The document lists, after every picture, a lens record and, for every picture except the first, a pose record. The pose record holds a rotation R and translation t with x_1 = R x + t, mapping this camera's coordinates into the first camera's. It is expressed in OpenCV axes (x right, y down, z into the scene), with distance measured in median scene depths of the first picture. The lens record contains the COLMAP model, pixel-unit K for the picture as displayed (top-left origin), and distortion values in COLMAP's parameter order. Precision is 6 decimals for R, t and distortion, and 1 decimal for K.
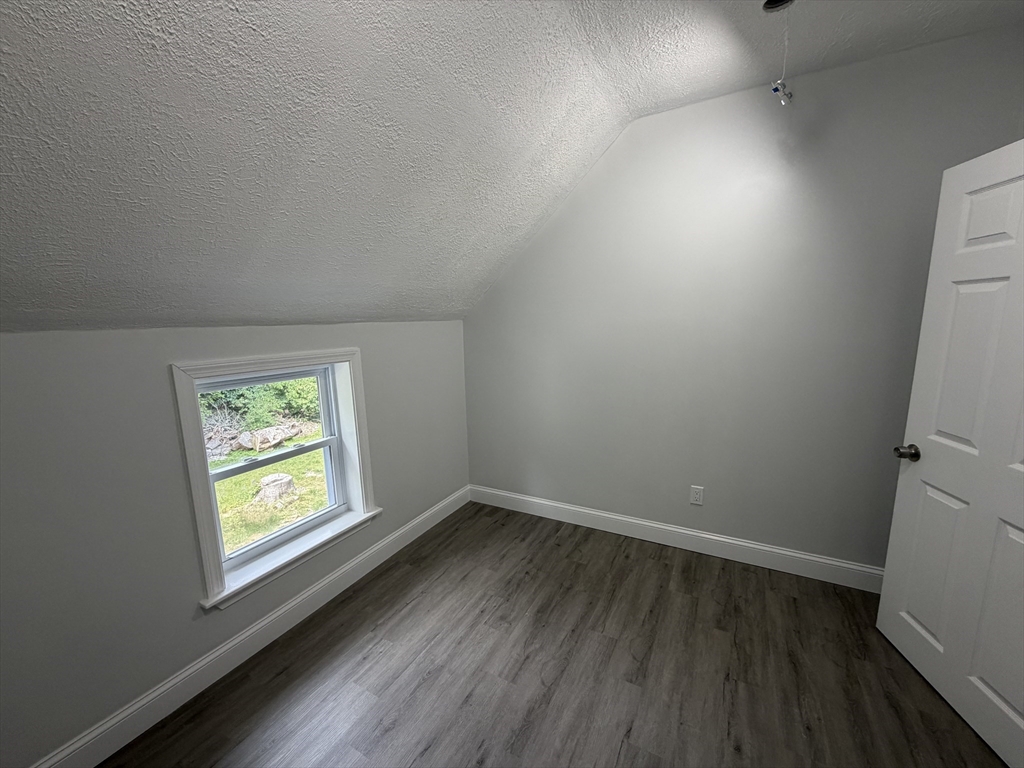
lens RADIAL K [[407.7, 0, 509.4], [0, 407.7, 383.8], [0, 0, 1]] dist [0.000515, 0.000196]
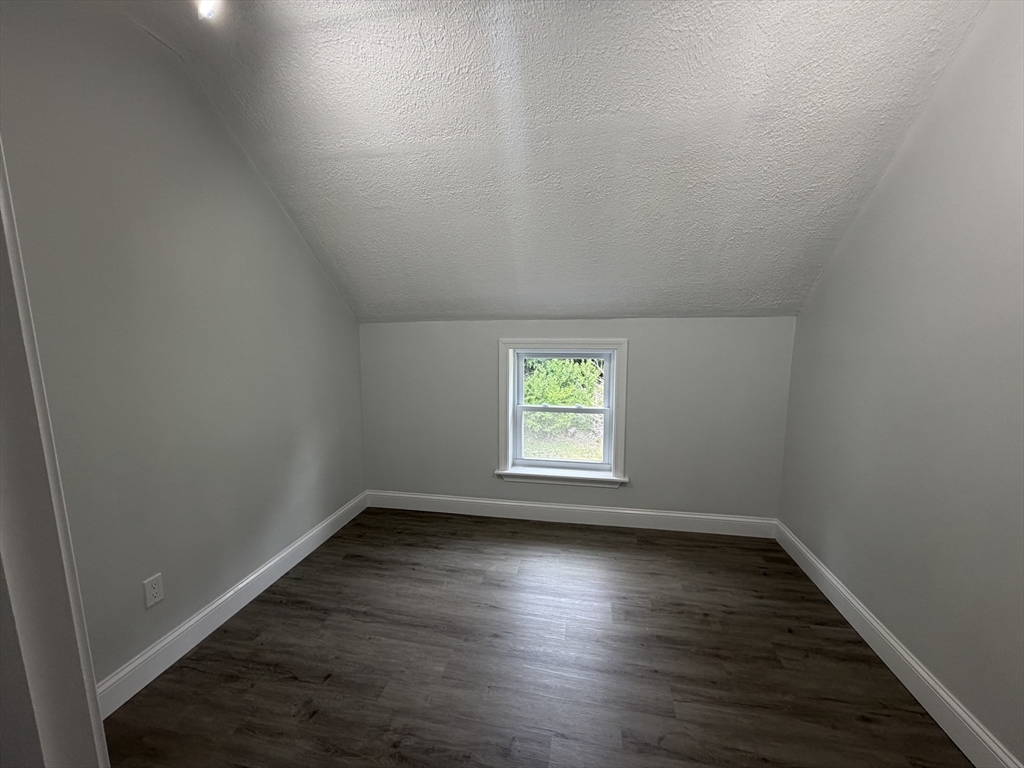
lens RADIAL K [[410.3, 0, 512.0], [0, 410.3, 384.0], [0, 0, 1]] dist [-0.000590, -0.000148]
pose [[0.309796, 0.157293, -0.937702, 0.684075], [-0.146290, 0.982363, 0.116454, -0.050792], [0.939482, 0.101100, 0.327342, 0.310805]]
